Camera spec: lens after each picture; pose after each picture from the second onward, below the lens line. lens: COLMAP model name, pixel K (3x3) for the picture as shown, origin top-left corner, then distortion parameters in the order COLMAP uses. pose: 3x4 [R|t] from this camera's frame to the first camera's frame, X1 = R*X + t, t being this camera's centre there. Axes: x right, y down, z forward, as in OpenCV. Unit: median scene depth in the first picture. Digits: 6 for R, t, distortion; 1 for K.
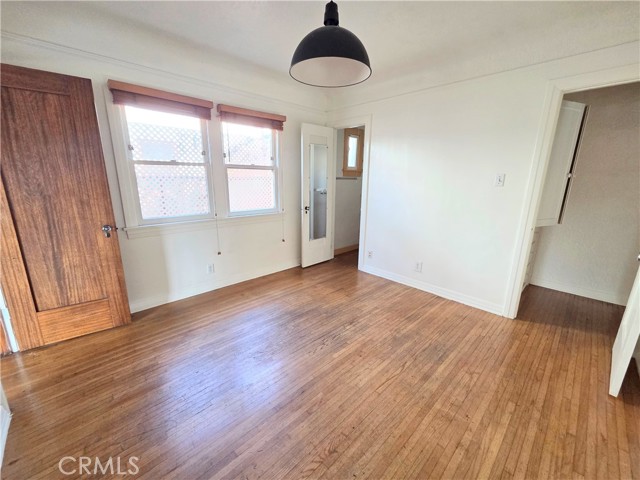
lens RADIAL K [[262.9, 0, 320.0], [0, 262.9, 240.0], [0, 0, 1]] dist [0.005007, 0.000351]
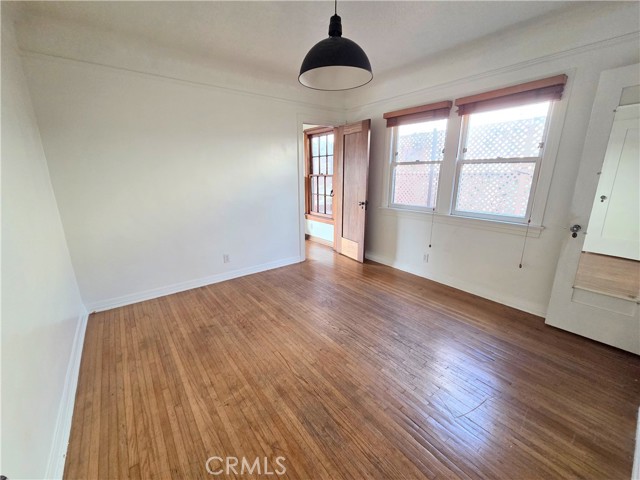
lens RADIAL K [[262.9, 0, 320.0], [0, 262.9, 240.0], [0, 0, 1]] dist [0.005007, 0.000351]
pose [[-0.107760, 0.237491, -0.965394, 0.786195], [-0.231718, 0.938305, 0.256691, -0.163319], [0.966796, 0.251360, -0.046081, 0.714466]]
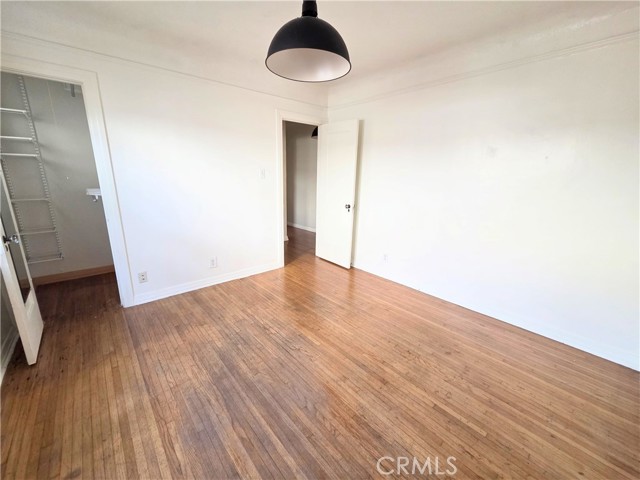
lens RADIAL K [[262.9, 0, 320.0], [0, 262.9, 240.0], [0, 0, 1]] dist [0.005007, 0.000351]
pose [[0.051798, -0.258892, 0.964516, -0.648977], [0.221949, 0.944643, 0.241638, -0.155736], [-0.973681, 0.201557, 0.106392, 0.605254]]
